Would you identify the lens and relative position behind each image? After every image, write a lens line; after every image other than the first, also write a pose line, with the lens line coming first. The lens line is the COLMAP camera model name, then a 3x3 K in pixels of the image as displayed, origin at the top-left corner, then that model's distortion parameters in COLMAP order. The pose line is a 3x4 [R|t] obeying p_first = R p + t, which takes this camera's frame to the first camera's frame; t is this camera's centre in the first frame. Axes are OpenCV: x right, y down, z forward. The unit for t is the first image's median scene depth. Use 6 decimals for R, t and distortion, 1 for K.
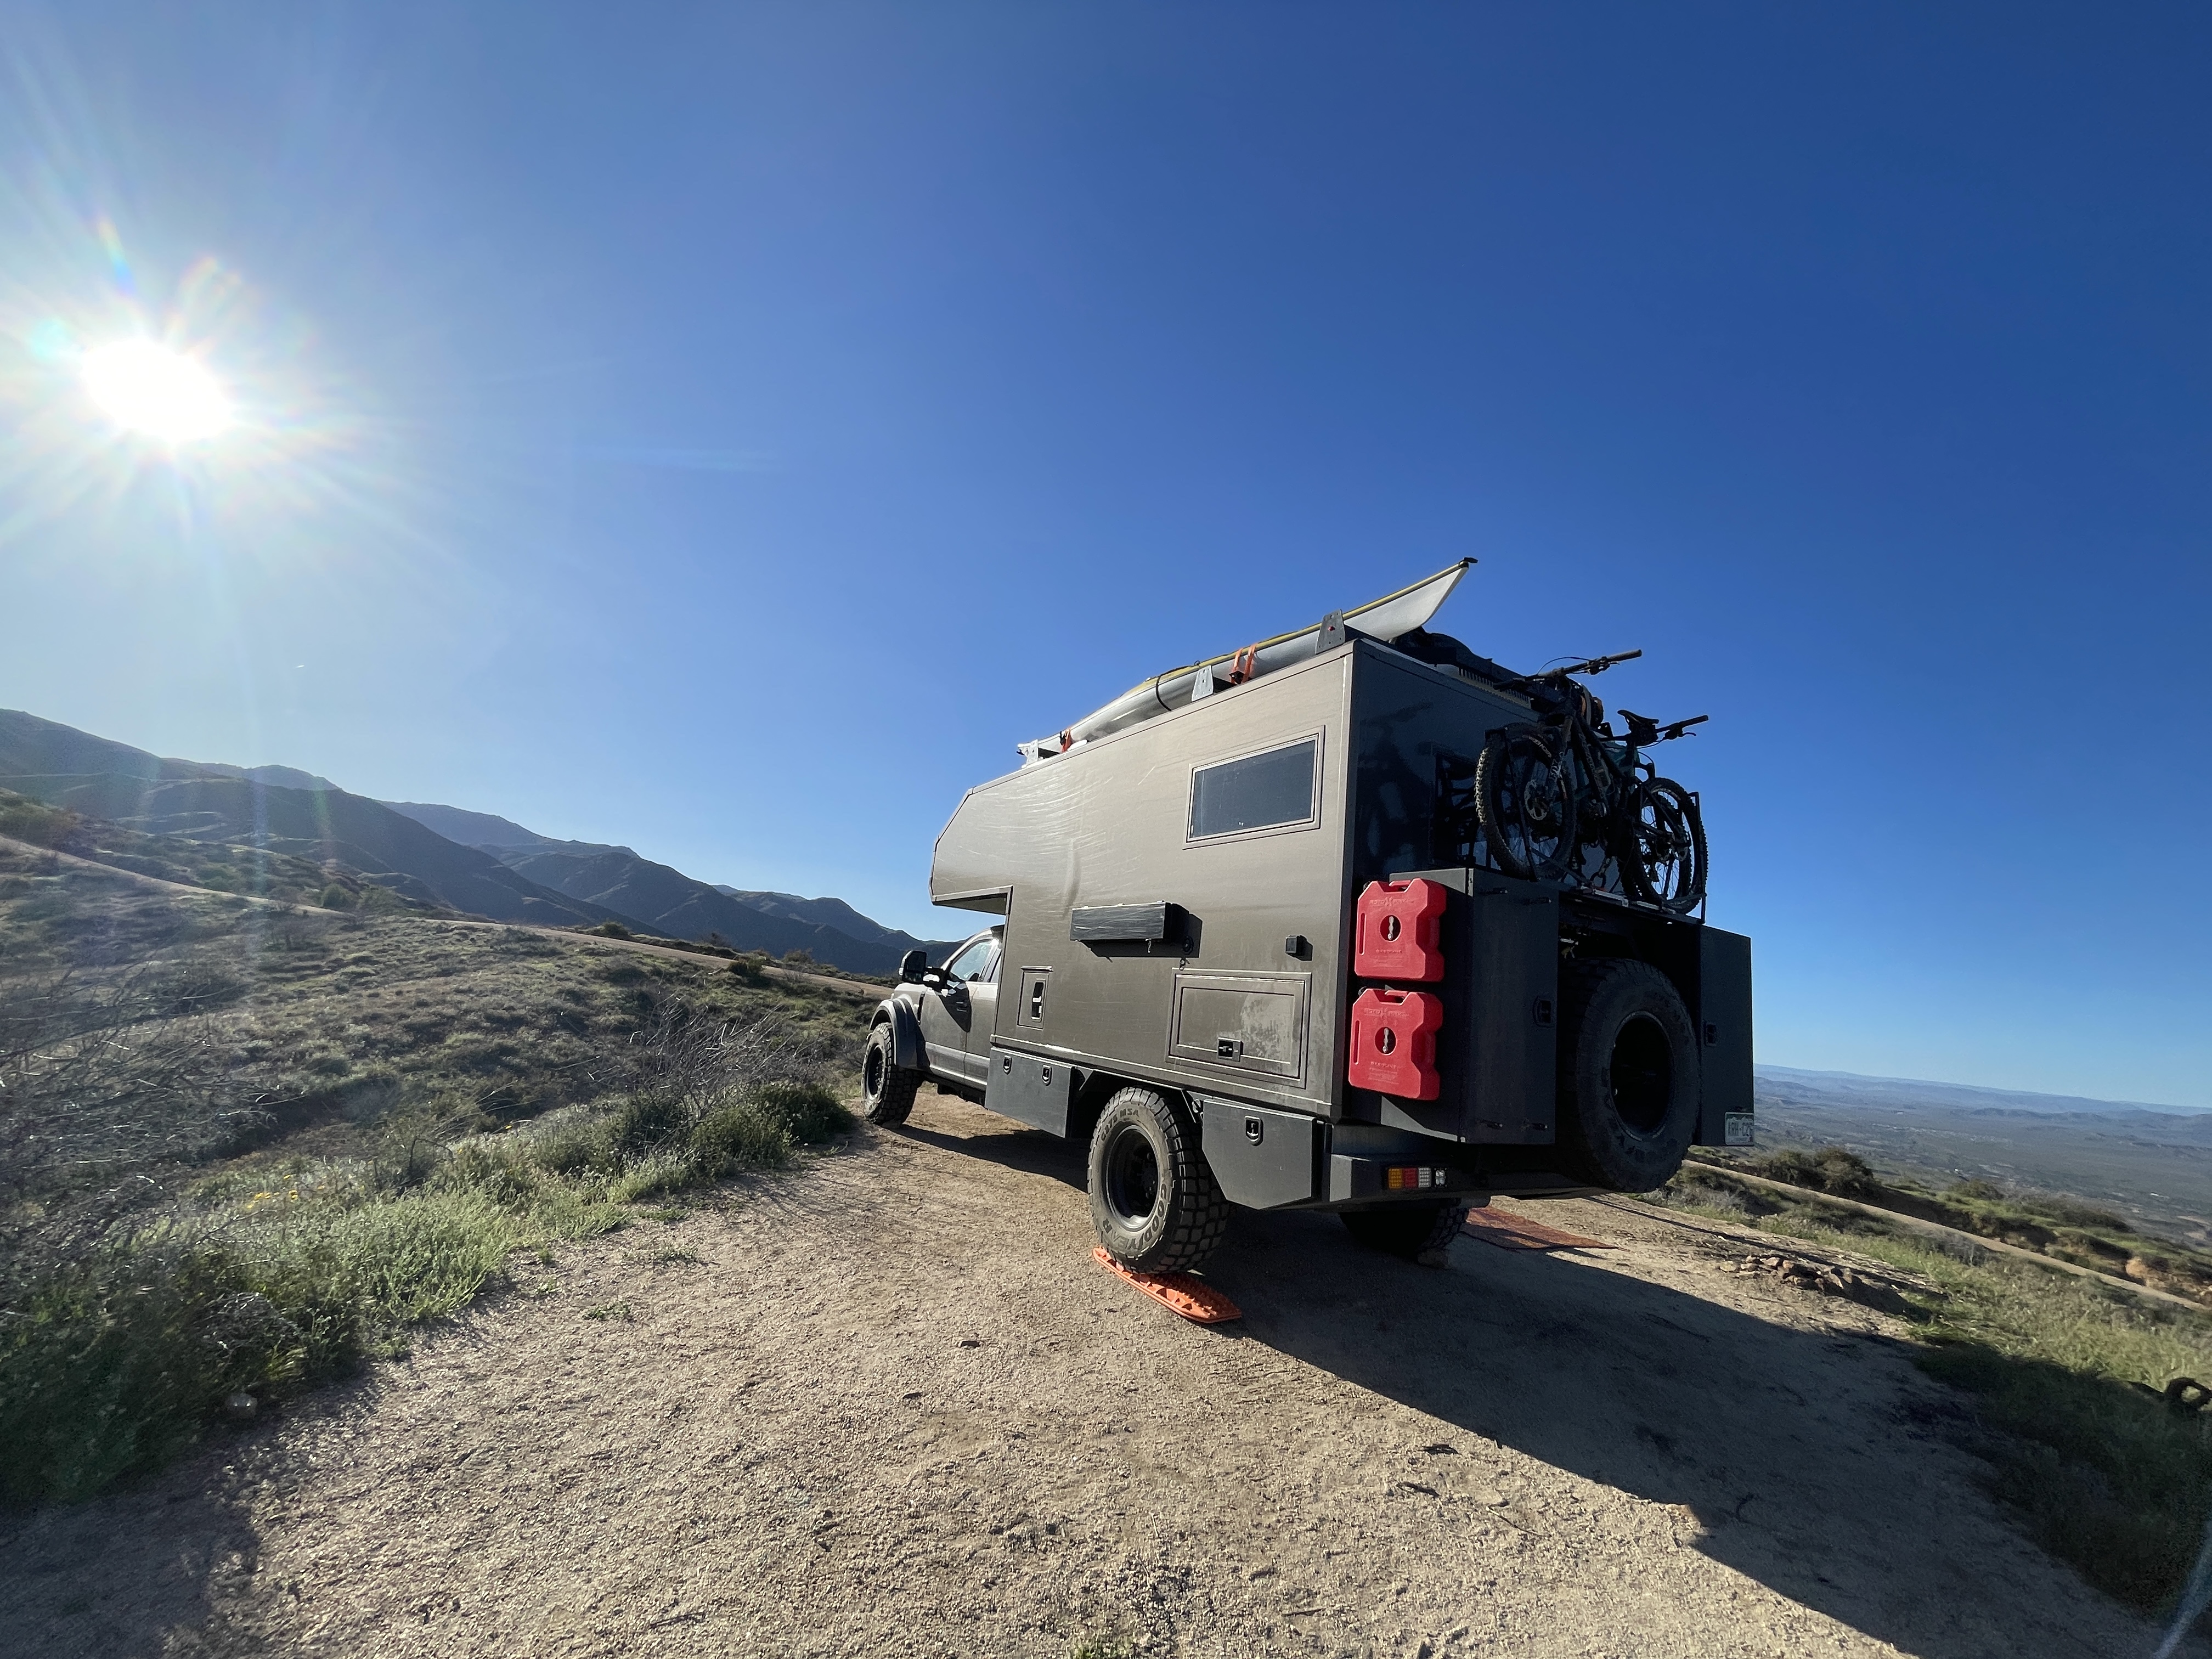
lens RADIAL K [[910.2, 0, 1106.0], [0, 910.2, 829.5], [0, 0, 1]] dist [-0.001358, 0.000343]
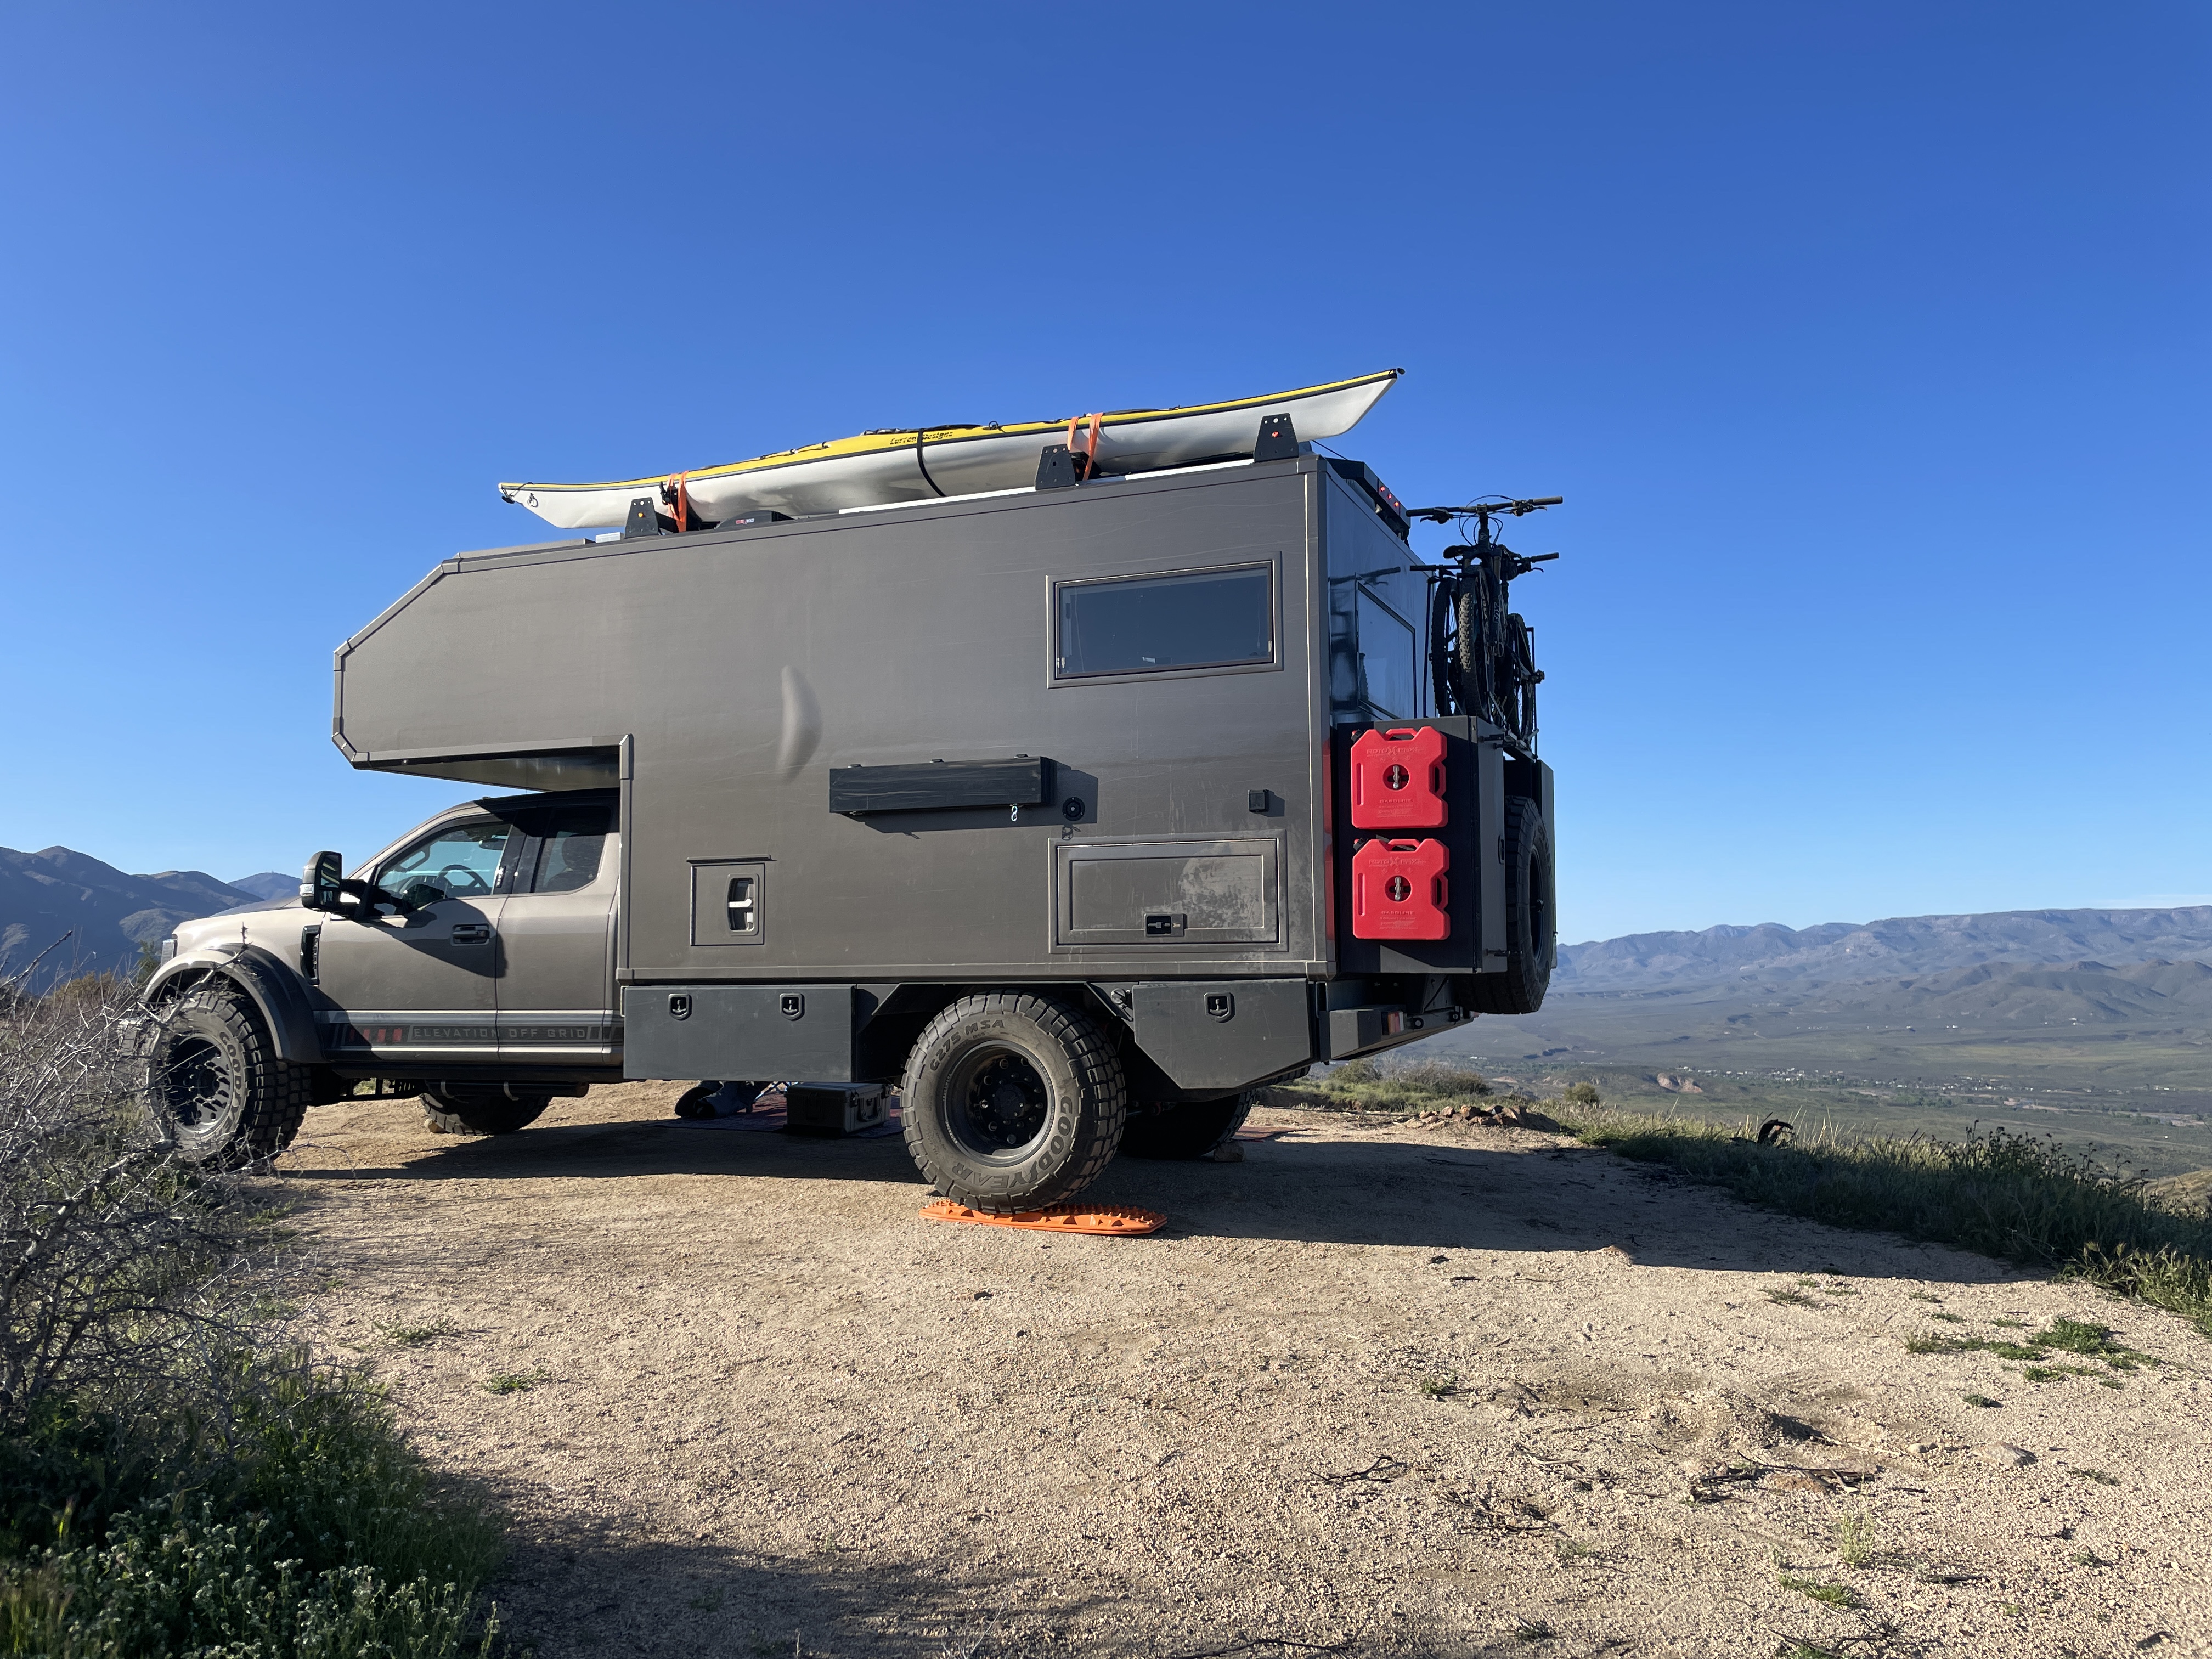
lens RADIAL K [[1734.1, 0, 1106.0], [0, 1734.1, 829.5], [0, 0, 1]] dist [0.092447, -0.003199]
pose [[0.793230, -0.060751, 0.605884, -0.894390], [-0.024653, 0.990991, 0.131641, -0.062290], [-0.608423, -0.119358, 0.784586, -0.242408]]
